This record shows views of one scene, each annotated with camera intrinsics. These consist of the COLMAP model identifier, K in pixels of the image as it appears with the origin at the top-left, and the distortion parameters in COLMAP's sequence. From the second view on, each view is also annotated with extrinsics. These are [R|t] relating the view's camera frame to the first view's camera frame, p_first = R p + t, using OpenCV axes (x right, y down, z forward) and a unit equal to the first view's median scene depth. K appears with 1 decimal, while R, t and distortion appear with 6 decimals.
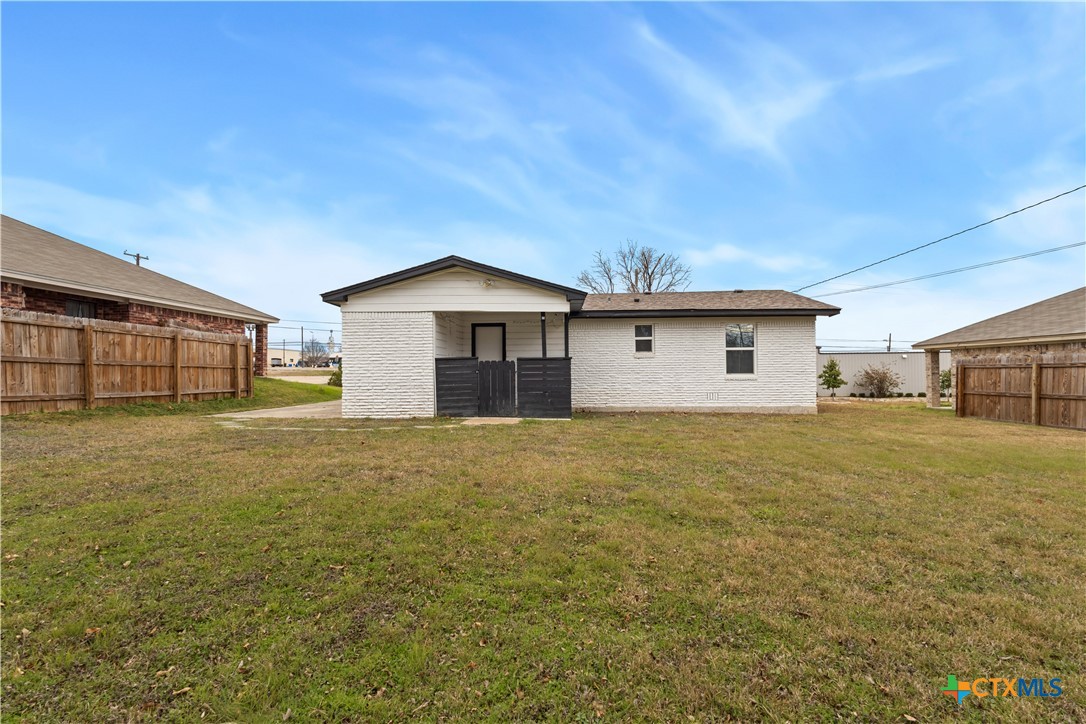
lens RADIAL K [[515.2, 0, 537.0], [0, 515.2, 365.5], [0, 0, 1]] dist [0.001367, 0.000402]
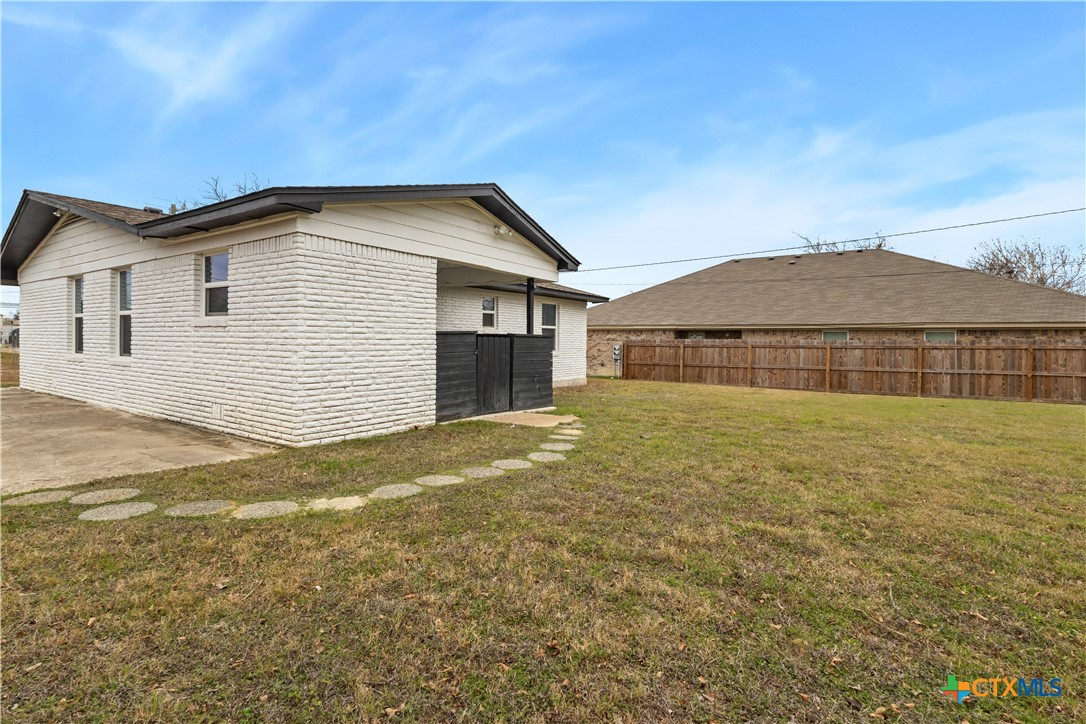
lens RADIAL K [[518.4, 0, 543.7], [0, 518.4, 356.7], [0, 0, 1]] dist [0.000462, 0.000055]
pose [[0.558295, -0.012811, 0.829544, -0.584739], [-0.025524, 0.999142, 0.032608, -0.007115], [-0.829250, -0.039378, 0.557489, 0.466700]]
